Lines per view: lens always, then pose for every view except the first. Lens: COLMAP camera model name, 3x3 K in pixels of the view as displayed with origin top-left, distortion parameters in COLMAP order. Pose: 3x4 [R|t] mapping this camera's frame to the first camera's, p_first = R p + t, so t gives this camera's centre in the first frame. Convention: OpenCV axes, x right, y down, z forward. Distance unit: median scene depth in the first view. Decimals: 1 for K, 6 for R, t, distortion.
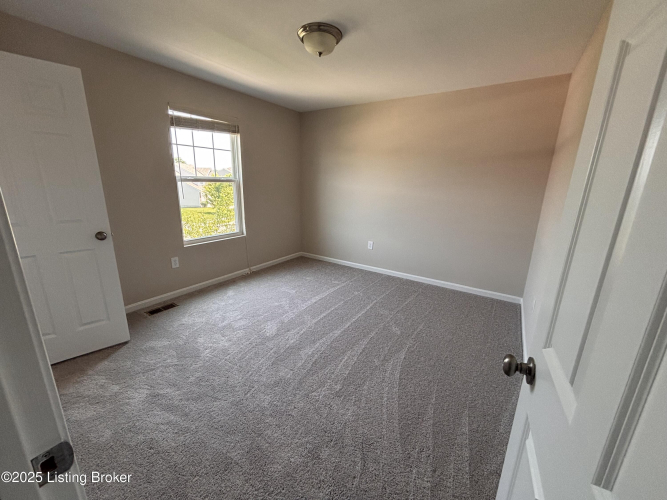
lens RADIAL K [[269.3, 0, 333.5], [0, 269.3, 250.0], [0, 0, 1]] dist [-0.001109, -0.000068]
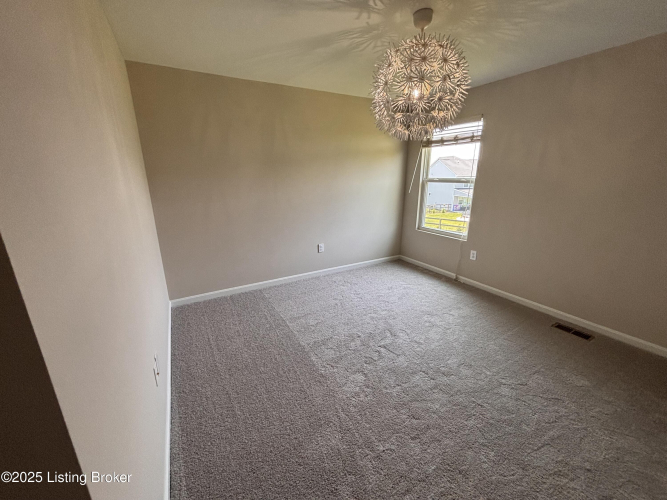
lens RADIAL K [[269.3, 0, 333.5], [0, 269.3, 250.0], [0, 0, 1]] dist [-0.001109, -0.000068]
pose [[-0.437454, 0.216833, -0.872707, 0.688668], [-0.234699, 0.909325, 0.343576, -0.236189], [0.868073, 0.355122, -0.346897, 0.932226]]
